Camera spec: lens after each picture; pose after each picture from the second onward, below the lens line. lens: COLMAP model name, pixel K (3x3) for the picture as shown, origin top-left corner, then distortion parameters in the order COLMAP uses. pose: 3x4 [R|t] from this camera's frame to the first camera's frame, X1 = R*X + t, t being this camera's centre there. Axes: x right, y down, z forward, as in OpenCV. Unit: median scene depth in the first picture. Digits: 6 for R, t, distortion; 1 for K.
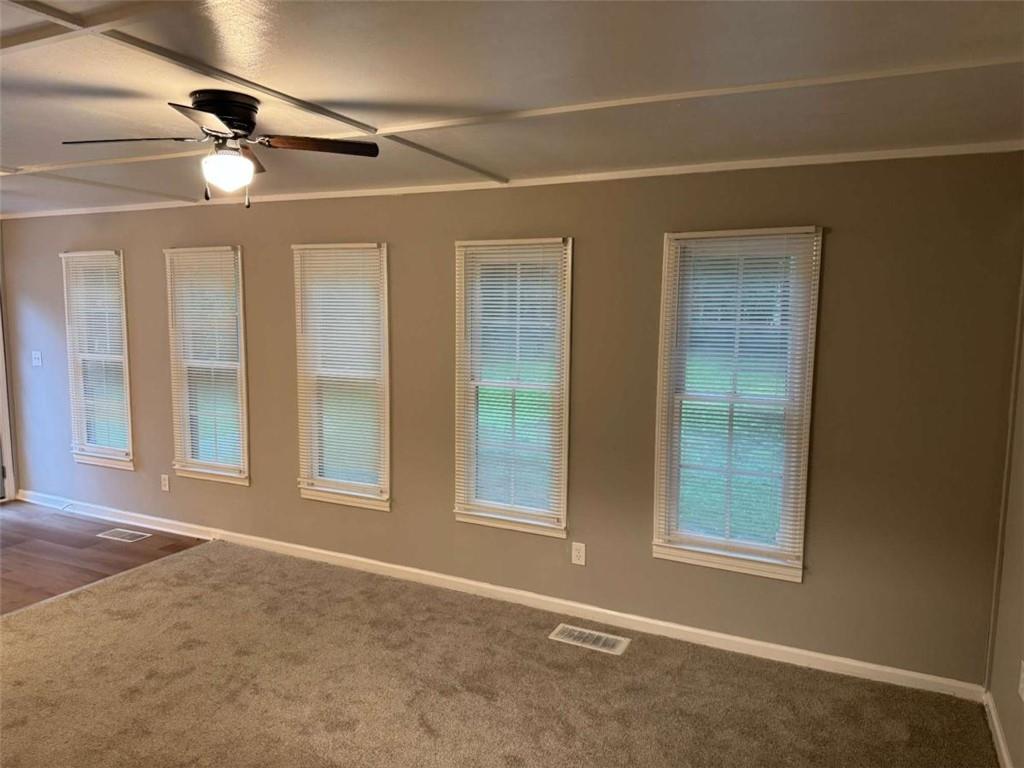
lens RADIAL K [[727.0, 0, 509.1], [0, 727.0, 387.6], [0, 0, 1]] dist [0.122483, -0.173105]
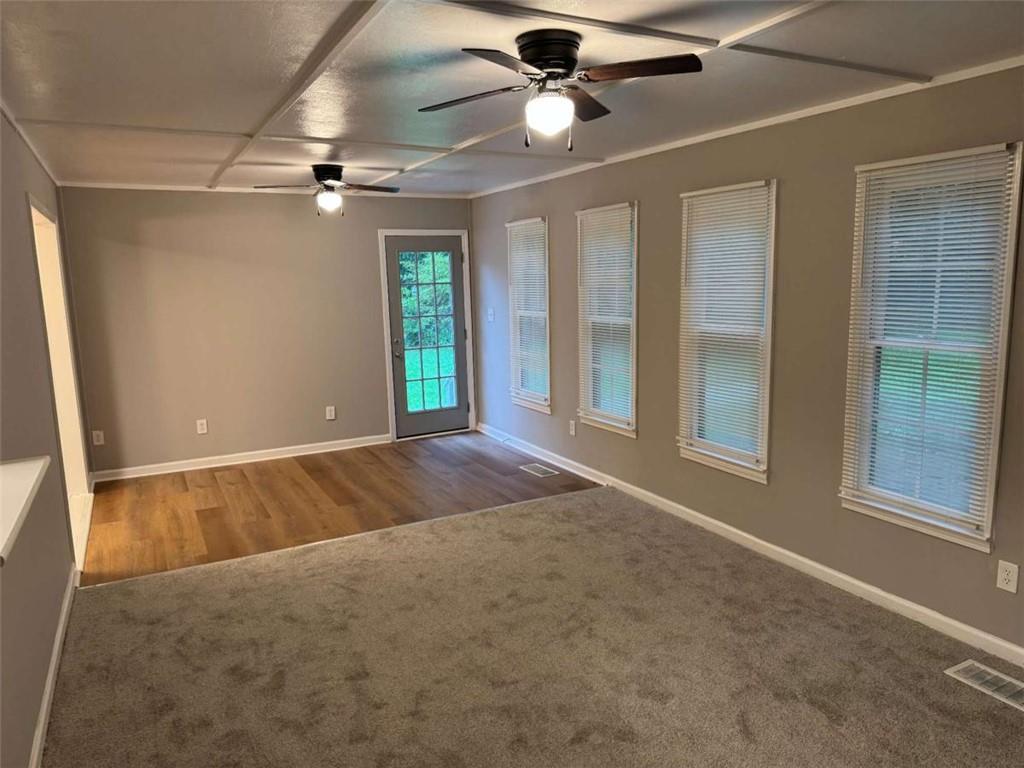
lens RADIAL K [[721.8, 0, 505.5], [0, 721.8, 387.7], [0, 0, 1]] dist [0.073525, -0.092541]
pose [[0.808261, 0.067426, -0.584952, 0.097508], [-0.039273, 0.997383, 0.060699, 0.009571], [0.587514, -0.026088, 0.808794, 0.095451]]
